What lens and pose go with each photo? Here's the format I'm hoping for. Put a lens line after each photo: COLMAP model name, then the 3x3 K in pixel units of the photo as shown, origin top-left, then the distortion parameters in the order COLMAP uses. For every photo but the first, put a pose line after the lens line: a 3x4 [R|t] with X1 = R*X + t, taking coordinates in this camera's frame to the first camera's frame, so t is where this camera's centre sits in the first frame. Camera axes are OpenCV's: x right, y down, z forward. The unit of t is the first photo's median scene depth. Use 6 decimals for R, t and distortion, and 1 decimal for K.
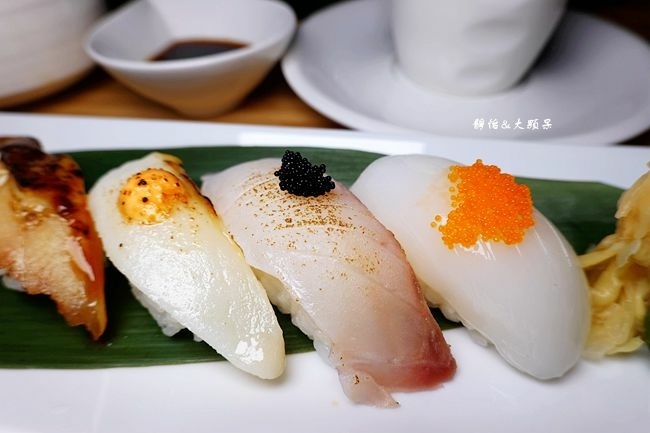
lens RADIAL K [[435.6, 0, 328.5], [0, 435.6, 216.7], [0, 0, 1]] dist [0.009282, -0.005927]
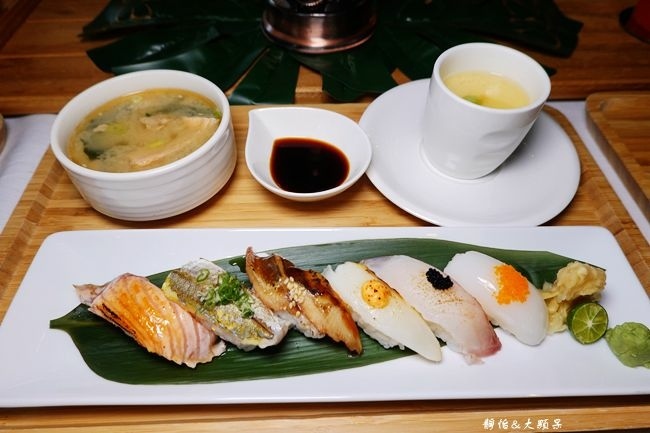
lens RADIAL K [[435.6, 0, 322.7], [0, 435.6, 211.3], [0, 0, 1]] dist [0.009282, -0.005927]
pose [[0.986038, -0.106911, 0.127669, -1.016185], [0.089757, 0.987003, 0.133299, -0.895493], [-0.140261, -0.119978, 0.982818, -1.328982]]
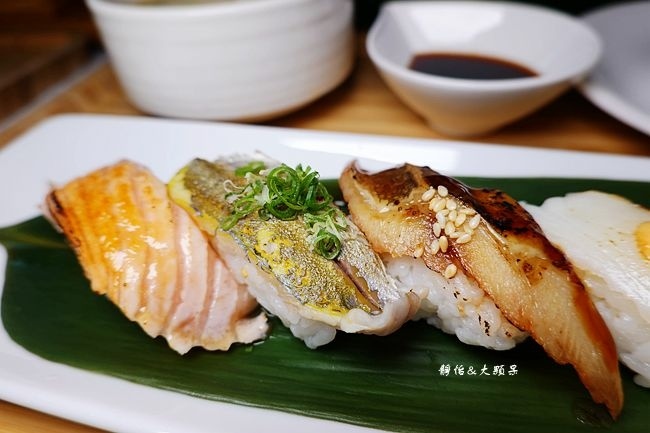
lens RADIAL K [[435.6, 0, 326.9], [0, 435.6, 213.9], [0, 0, 1]] dist [0.009282, -0.005927]
pose [[0.994712, 0.046026, -0.091810, -1.093794], [-0.047135, 0.998839, -0.009951, -0.085971], [0.091245, 0.014225, 0.995727, 0.102412]]
